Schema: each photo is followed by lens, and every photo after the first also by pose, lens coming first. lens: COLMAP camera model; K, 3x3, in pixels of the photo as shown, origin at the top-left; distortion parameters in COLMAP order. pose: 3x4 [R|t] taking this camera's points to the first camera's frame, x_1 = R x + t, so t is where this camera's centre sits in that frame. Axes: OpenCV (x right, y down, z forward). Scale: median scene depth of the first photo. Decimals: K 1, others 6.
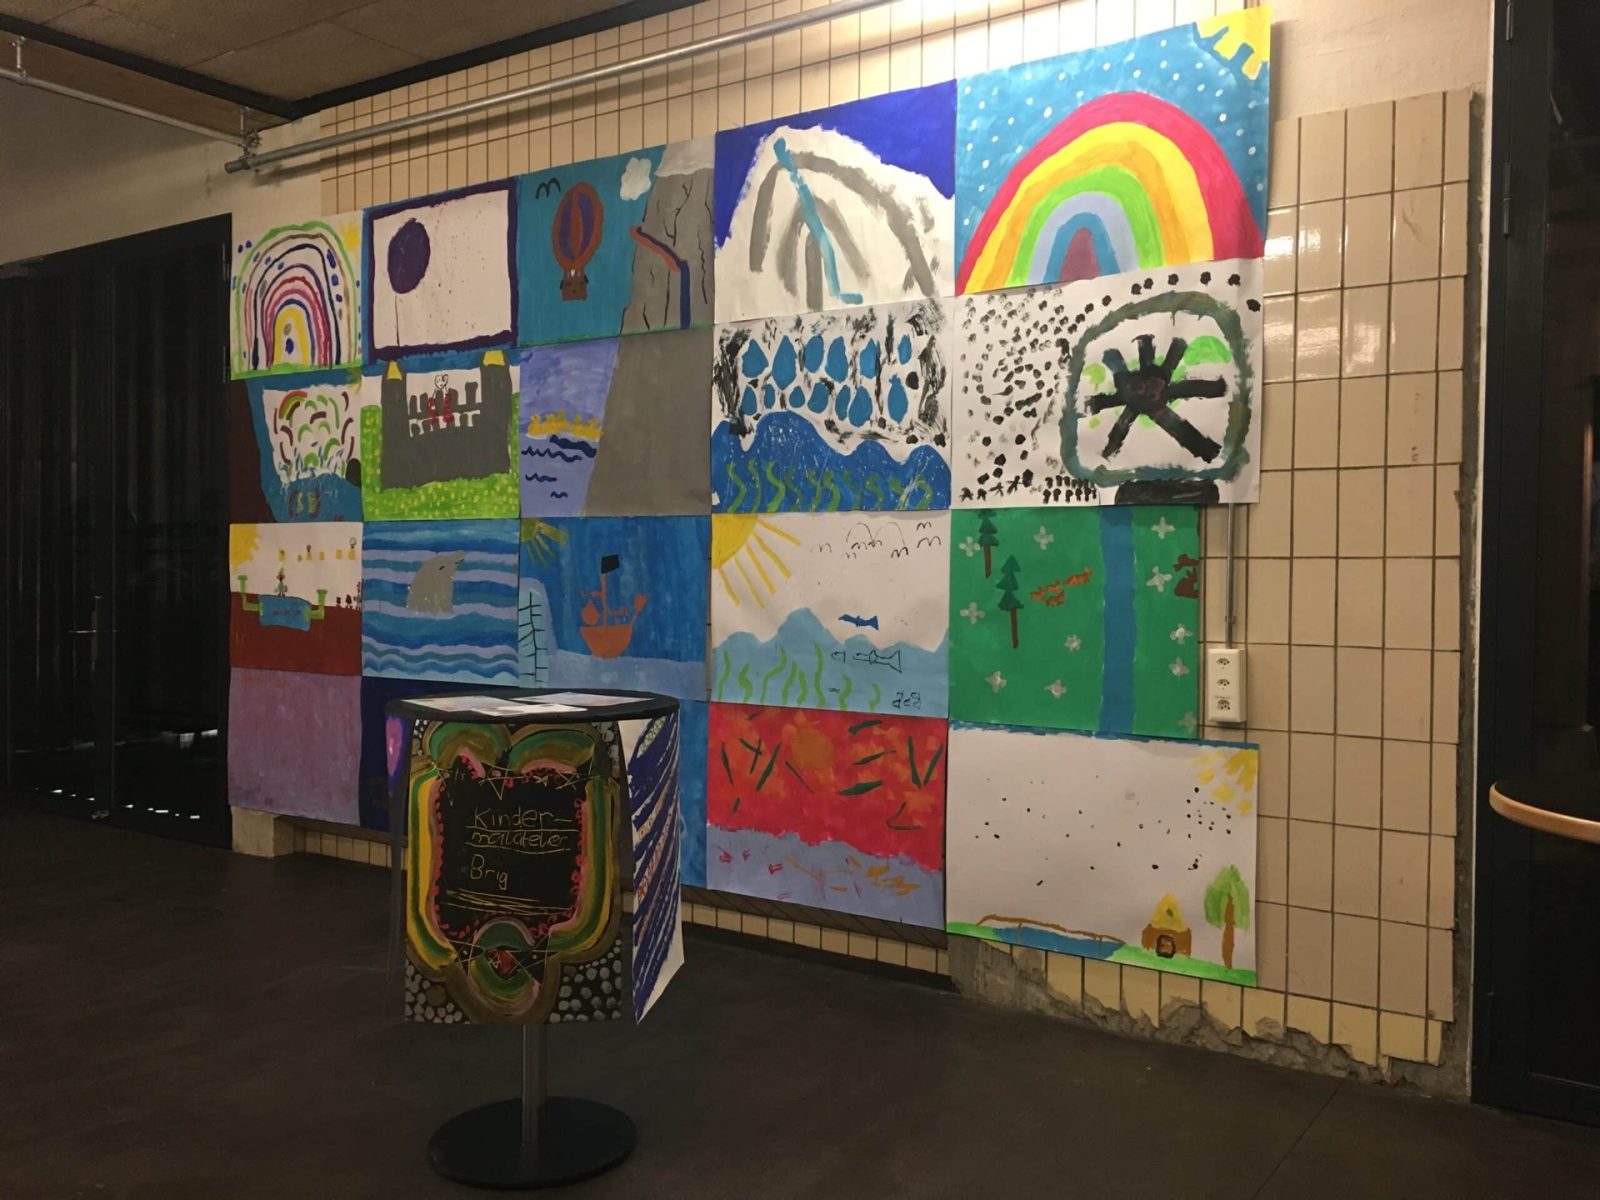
lens RADIAL K [[1373.5, 0, 803.3], [0, 1373.5, 598.0], [0, 0, 1]] dist [0.069977, -0.060827]
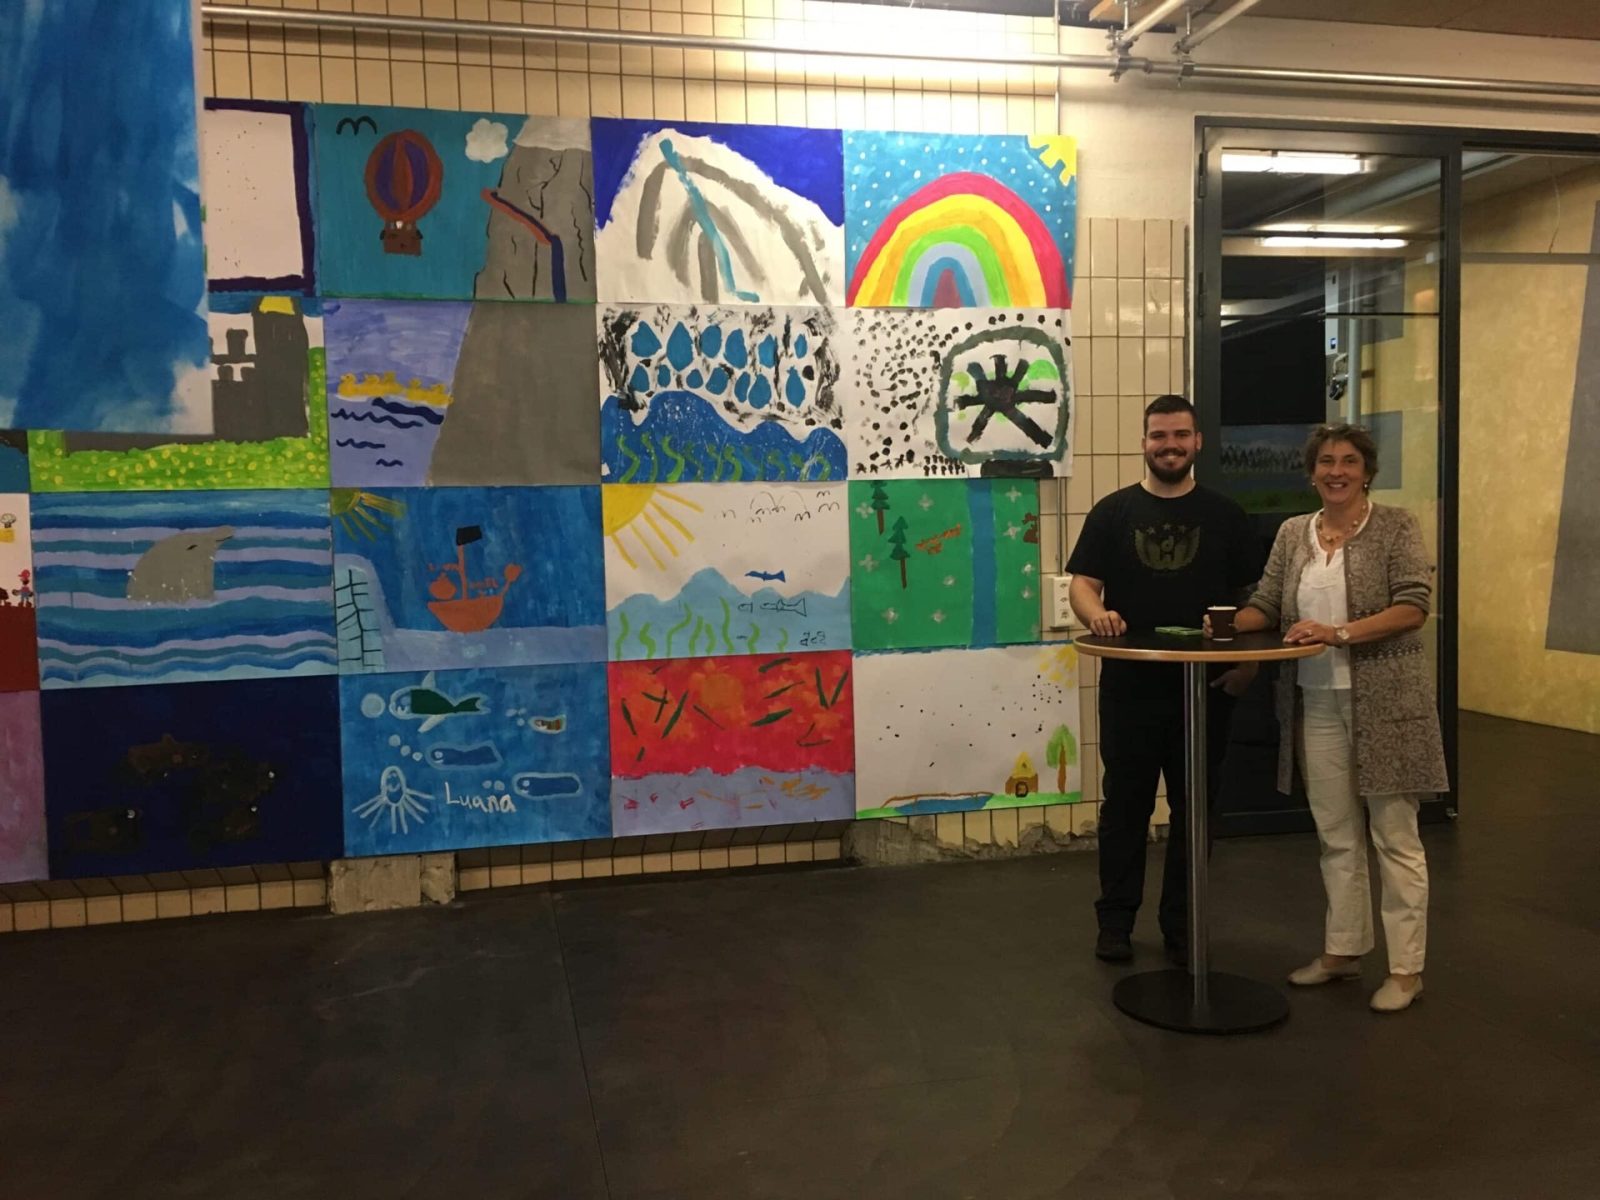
lens RADIAL K [[1359.1, 0, 795.4], [0, 1359.1, 596.4], [0, 0, 1]] dist [0.076884, -0.095973]
pose [[0.666617, -0.065290, 0.742536, -0.841303], [0.043410, 0.997866, 0.048770, -0.022129], [-0.744135, -0.000278, 0.668029, 0.218606]]
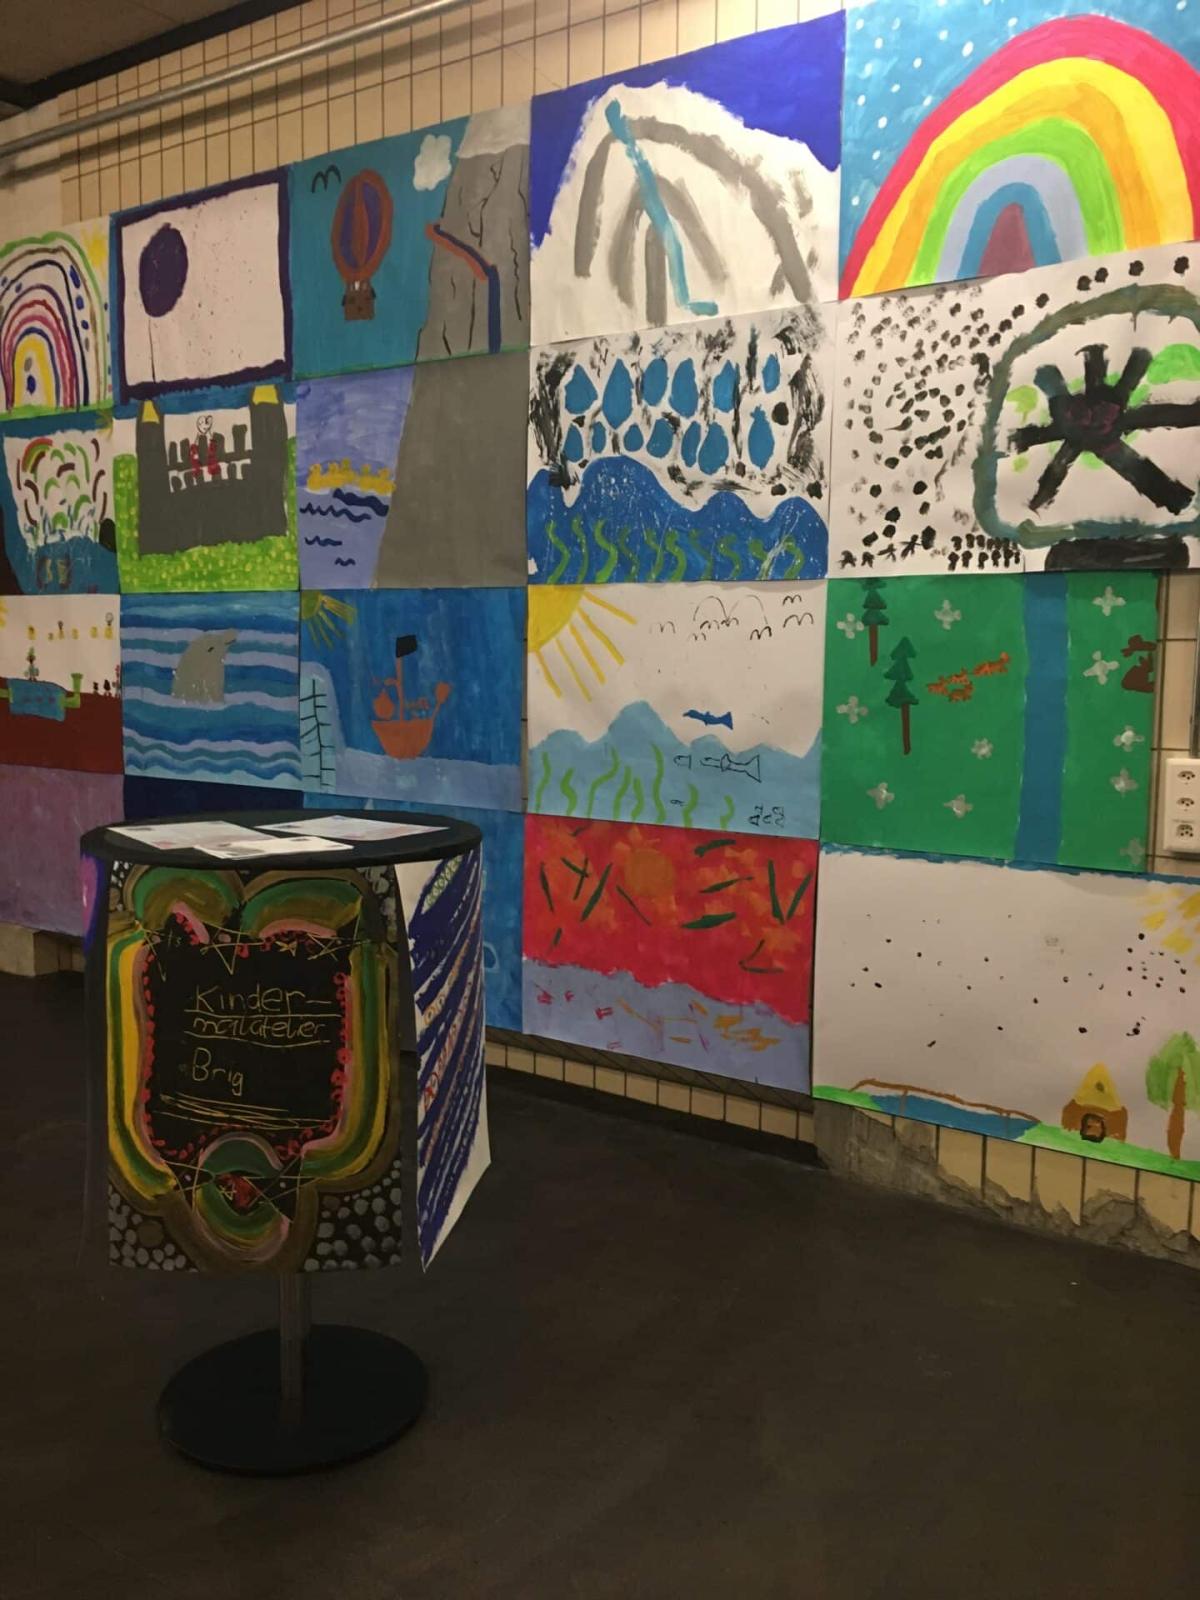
lens RADIAL K [[1370.1, 0, 610.2], [0, 1370.1, 795.3], [0, 0, 1]] dist [0.081900, -0.101528]
pose [[0.999938, 0.004698, -0.010051, -0.009574], [-0.003842, 0.996489, 0.083639, -0.005624], [0.010408, -0.083595, 0.996445, 0.195976]]
